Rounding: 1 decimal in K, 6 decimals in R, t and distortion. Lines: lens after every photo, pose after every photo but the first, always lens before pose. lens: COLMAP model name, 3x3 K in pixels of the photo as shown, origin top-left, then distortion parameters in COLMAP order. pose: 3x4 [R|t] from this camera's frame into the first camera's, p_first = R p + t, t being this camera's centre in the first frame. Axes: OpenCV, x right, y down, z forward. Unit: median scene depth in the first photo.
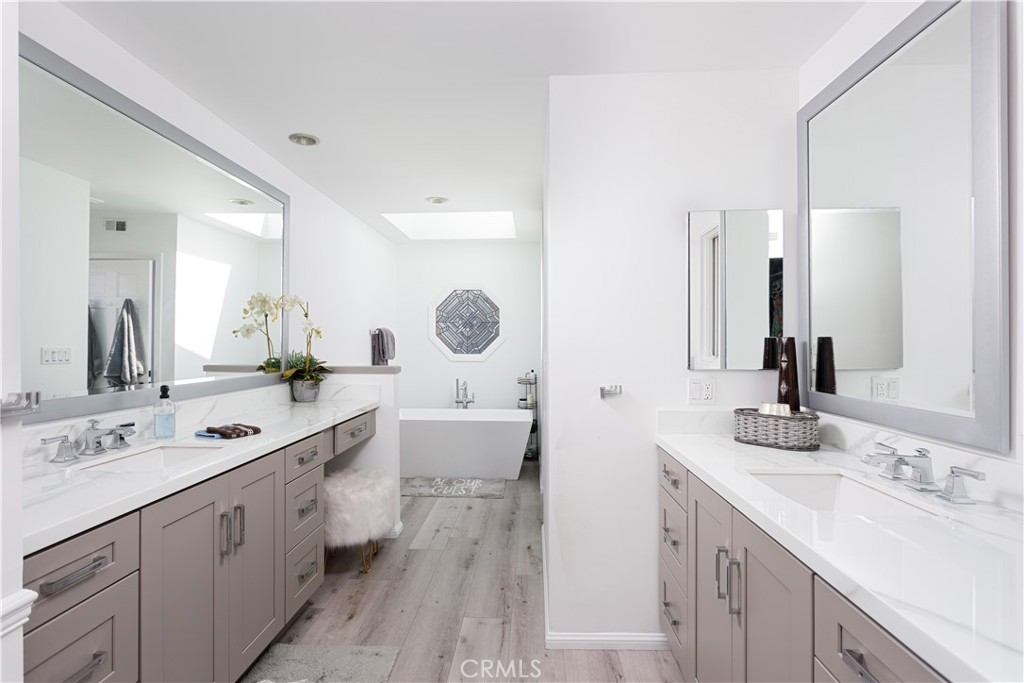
lens RADIAL K [[489.0, 0, 512.0], [0, 489.0, 341.5], [0, 0, 1]] dist [-0.003333, 0.002097]
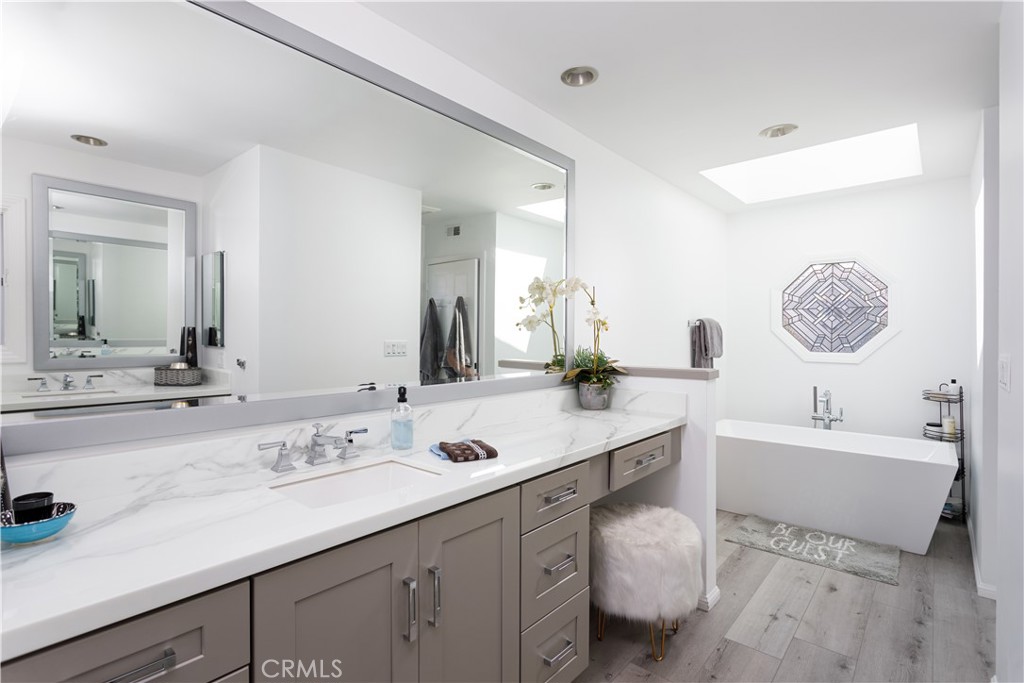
lens RADIAL K [[489.0, 0, 512.0], [0, 489.0, 341.5], [0, 0, 1]] dist [-0.003333, 0.002097]
pose [[0.780607, 0.004959, -0.625003, -0.014750], [0.002418, 0.999937, 0.010954, 0.000845], [0.625018, -0.010062, 0.780546, 0.228328]]
